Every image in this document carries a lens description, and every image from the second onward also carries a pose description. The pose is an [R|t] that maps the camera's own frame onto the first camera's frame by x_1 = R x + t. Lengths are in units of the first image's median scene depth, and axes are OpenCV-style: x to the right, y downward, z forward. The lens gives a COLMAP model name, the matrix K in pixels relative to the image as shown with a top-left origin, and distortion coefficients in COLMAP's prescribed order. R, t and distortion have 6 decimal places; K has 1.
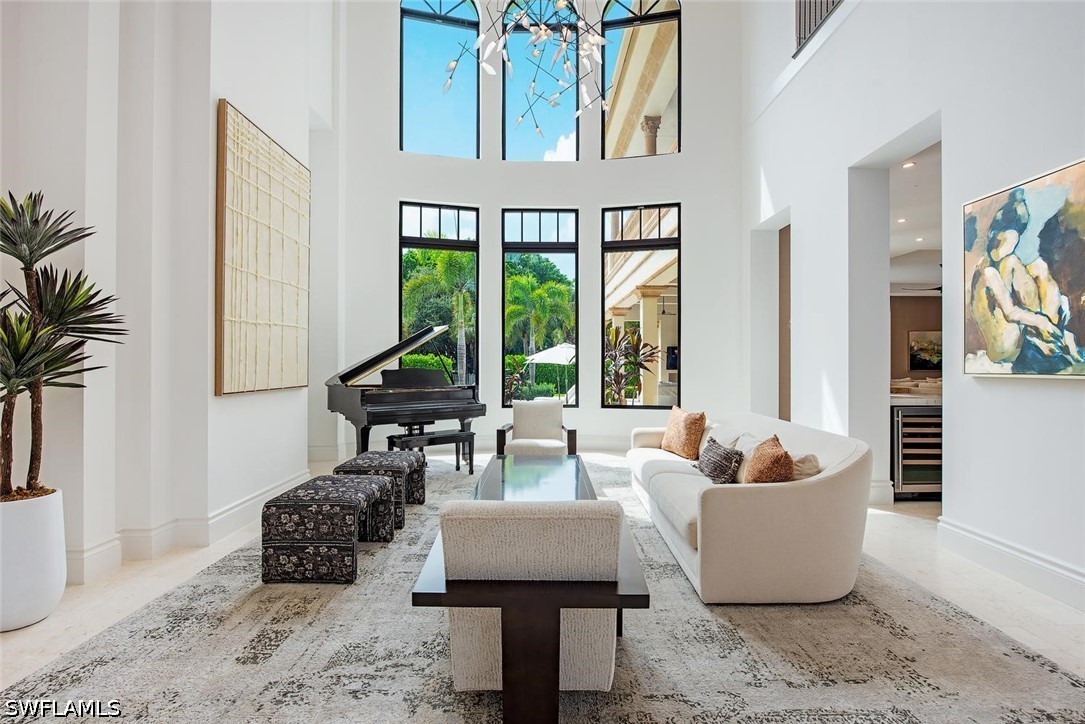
lens RADIAL K [[513.7, 0, 537.7], [0, 513.7, 363.8], [0, 0, 1]] dist [-0.012520, -0.000231]
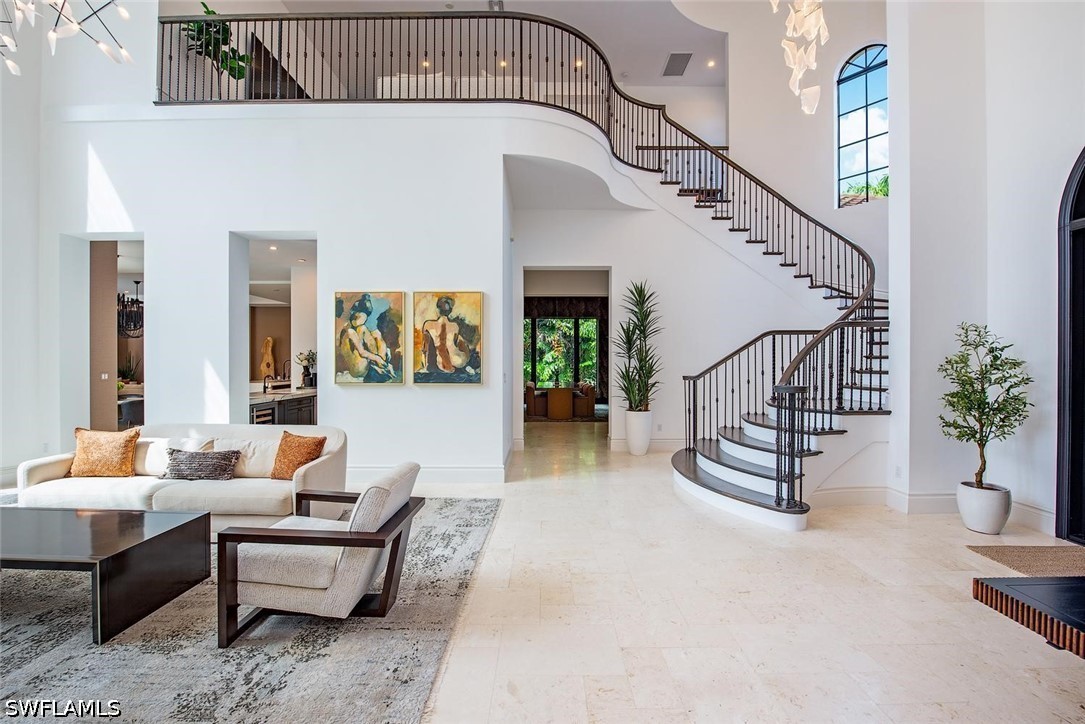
lens RADIAL K [[462.3, 0, 542.3], [0, 462.3, 362.0], [0, 0, 1]] dist [-0.017091, -0.000008]
pose [[0.014931, -0.006950, 0.999864, -0.946403], [-0.002686, 0.999972, 0.006991, -0.081139], [-0.999885, -0.002790, 0.014912, 0.251020]]
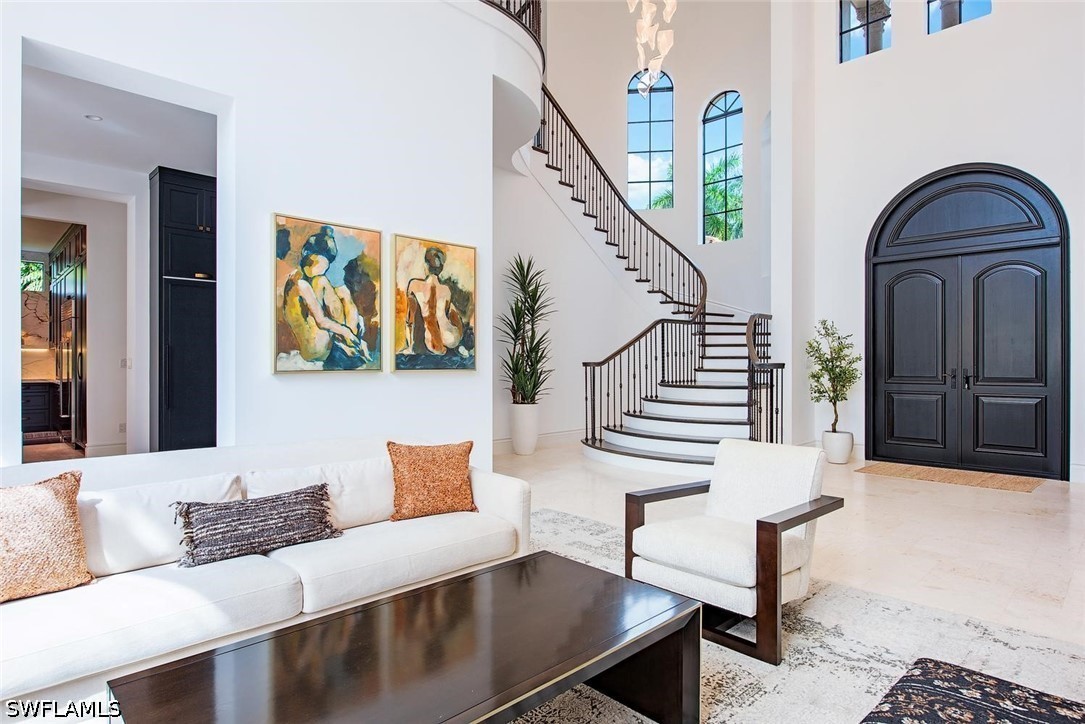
lens RADIAL K [[606.2, 0, 537.5], [0, 606.2, 361.3], [0, 0, 1]] dist [-0.002040, 0.000292]
pose [[-0.700648, -0.002152, 0.713504, -0.527259], [-0.003436, 0.999994, -0.000358, -0.003759], [-0.713499, -0.002703, -0.700651, 1.710202]]
